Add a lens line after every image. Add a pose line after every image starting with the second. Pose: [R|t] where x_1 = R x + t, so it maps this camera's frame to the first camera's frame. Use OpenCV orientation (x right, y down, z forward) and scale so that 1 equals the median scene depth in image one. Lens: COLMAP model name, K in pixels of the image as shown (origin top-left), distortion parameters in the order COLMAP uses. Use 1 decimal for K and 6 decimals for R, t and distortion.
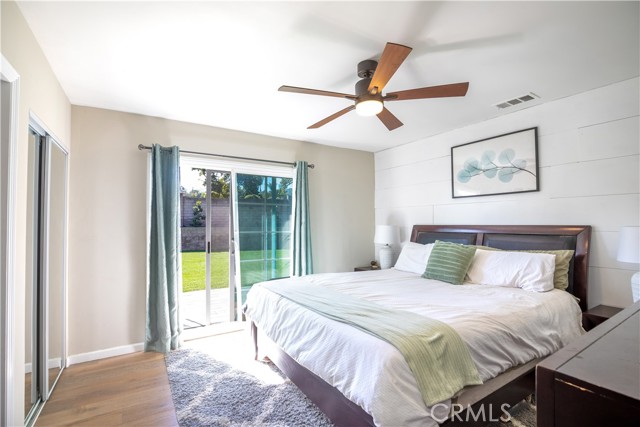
lens RADIAL K [[299.9, 0, 320.0], [0, 299.9, 213.5], [0, 0, 1]] dist [-0.020607, 0.000036]
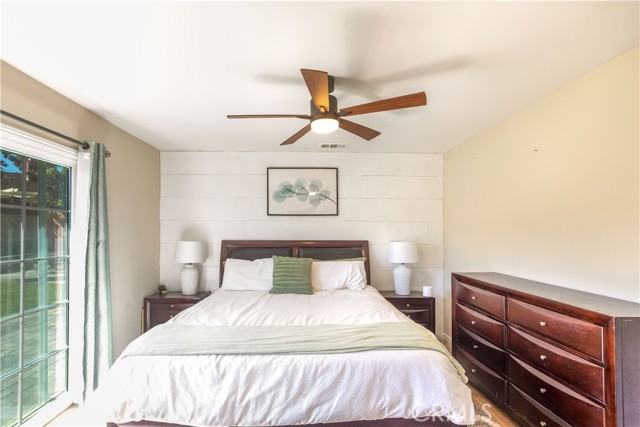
lens RADIAL K [[297.5, 0, 318.6], [0, 297.5, 225.1], [0, 0, 1]] dist [-0.001110, -0.000020]
pose [[0.501113, 0.021709, 0.865110, -0.476746], [-0.031270, 0.999487, -0.006968, -0.017290], [-0.864817, -0.023560, 0.501534, 0.374150]]
